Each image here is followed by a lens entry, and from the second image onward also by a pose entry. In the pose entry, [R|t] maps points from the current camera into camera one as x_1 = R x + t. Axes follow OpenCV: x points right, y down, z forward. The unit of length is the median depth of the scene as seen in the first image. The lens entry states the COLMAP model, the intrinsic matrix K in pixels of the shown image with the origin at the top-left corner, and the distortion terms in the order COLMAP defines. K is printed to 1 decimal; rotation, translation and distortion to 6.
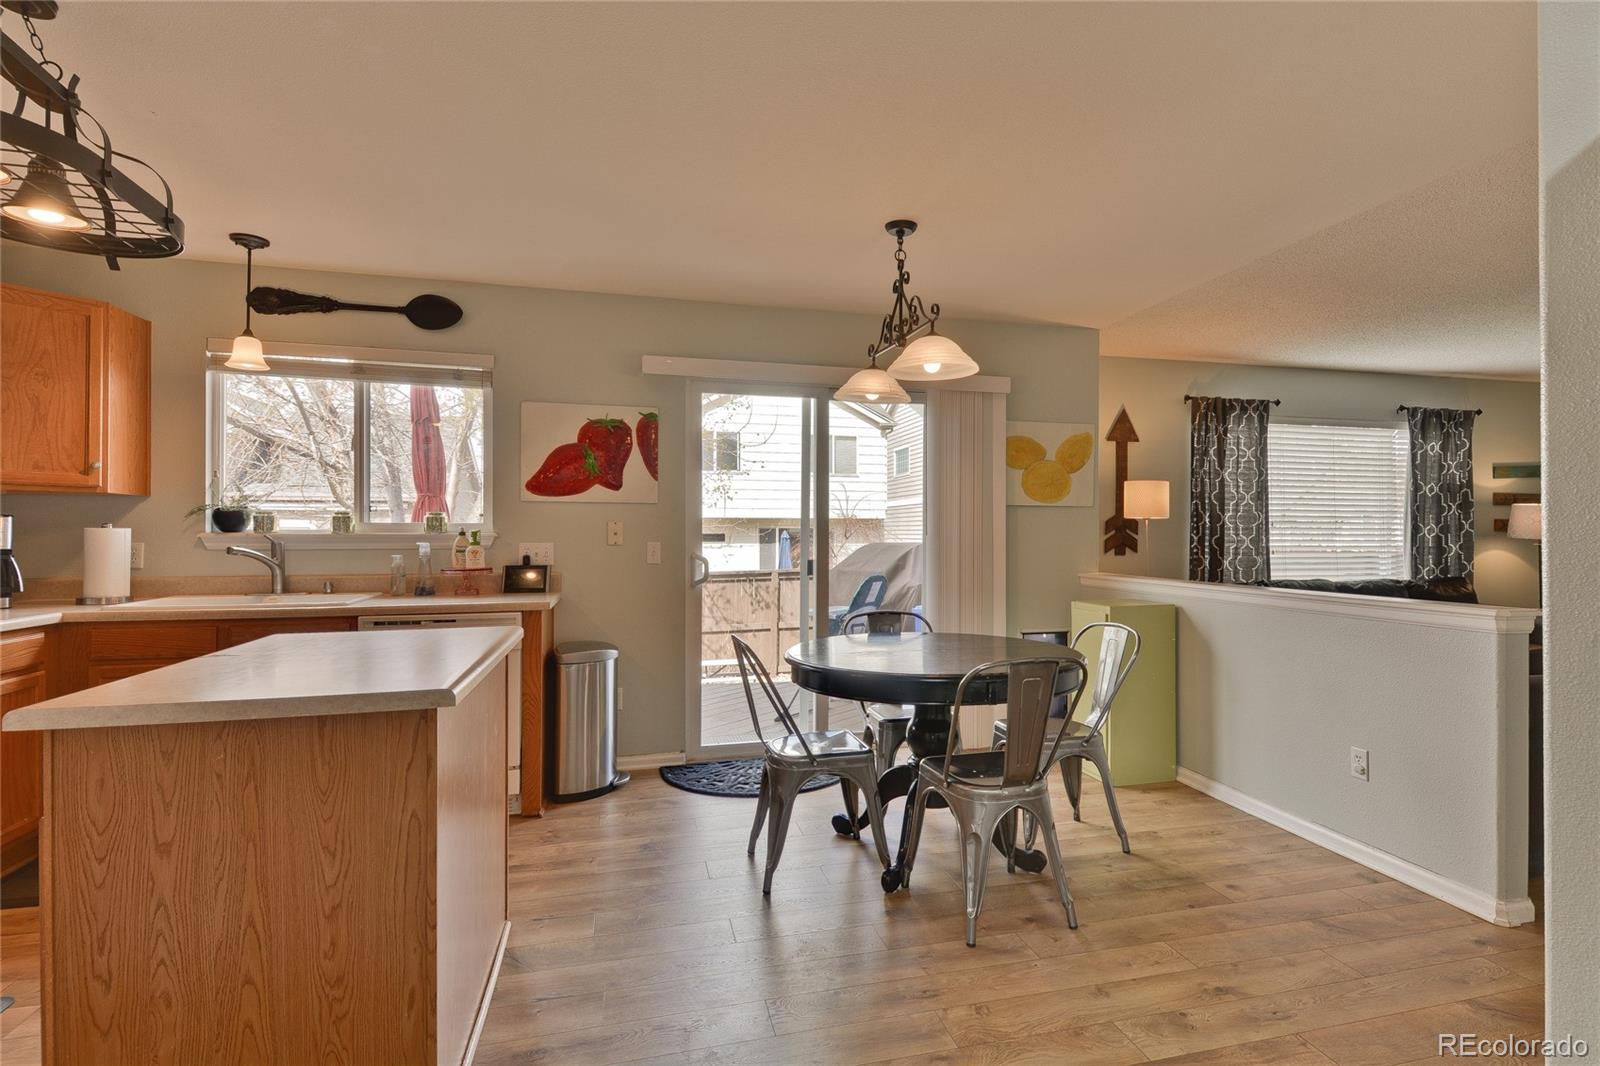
lens RADIAL K [[815.4, 0, 843.7], [0, 815.4, 533.9], [0, 0, 1]] dist [0.002412, -0.000449]
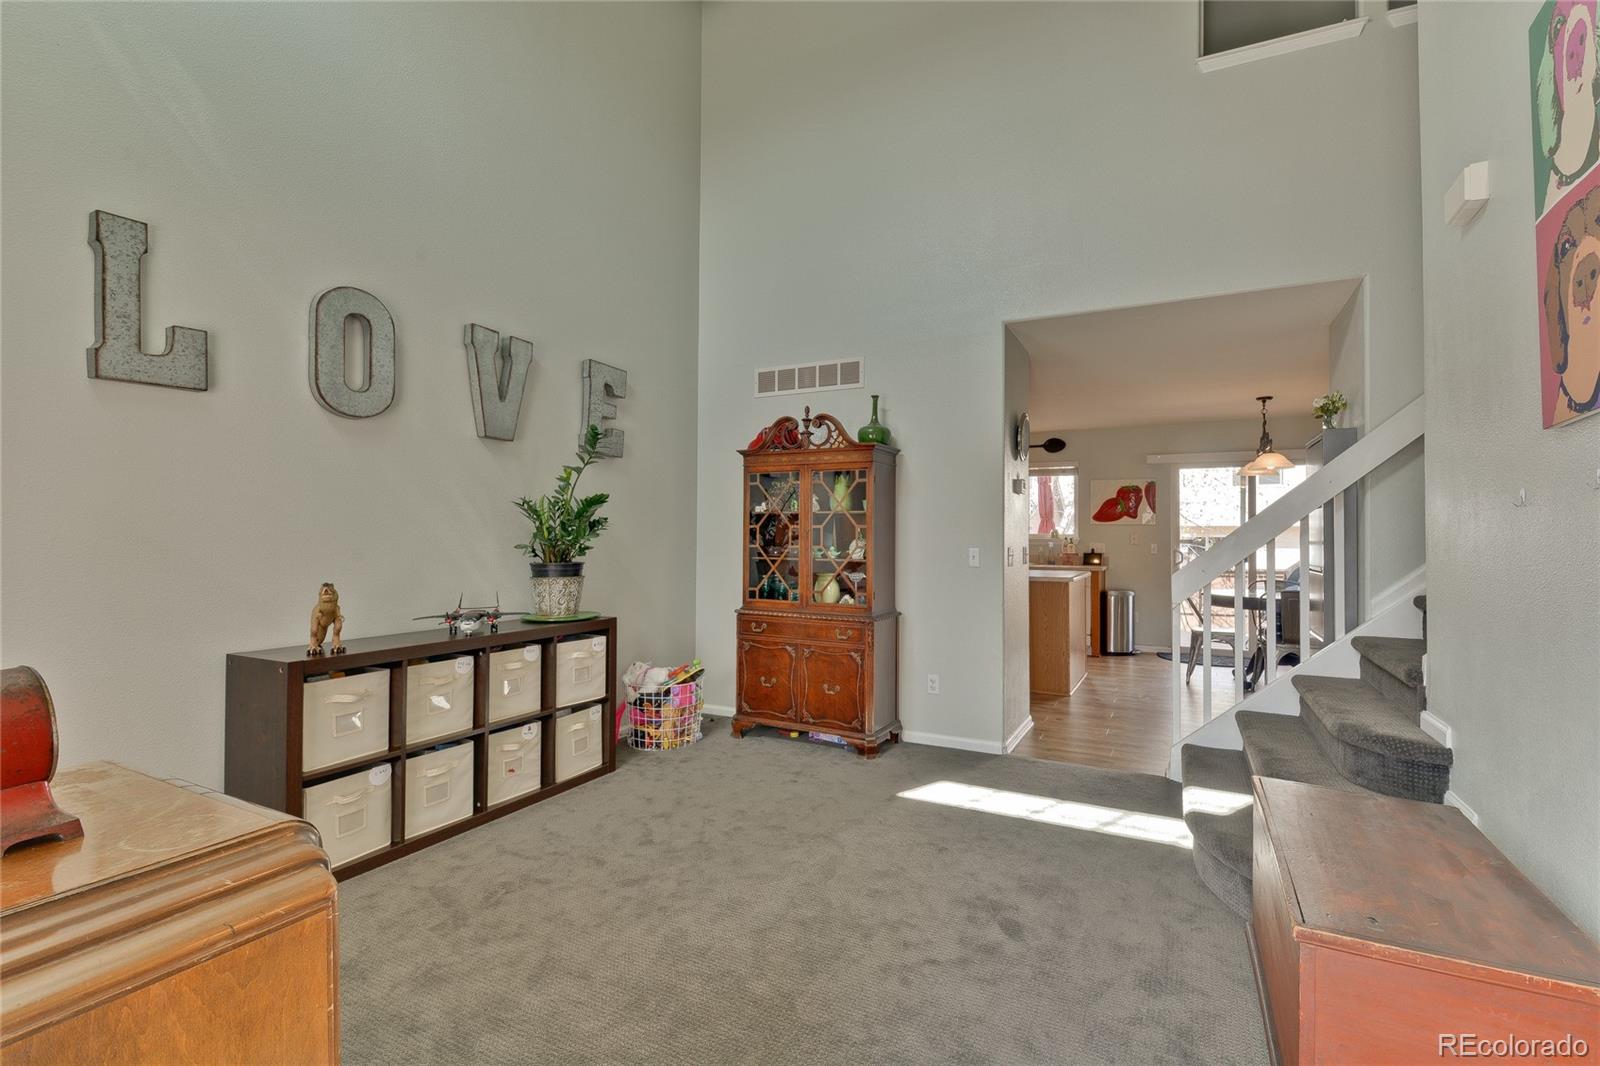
lens RADIAL K [[719.4, 0, 849.1], [0, 719.4, 527.7], [0, 0, 1]] dist [0.036654, -0.000045]
pose [[0.764595, -0.003867, -0.644499, 0.391426], [-0.006395, 0.999887, -0.013586, 0.000919], [0.644479, 0.014509, 0.764484, -0.983106]]
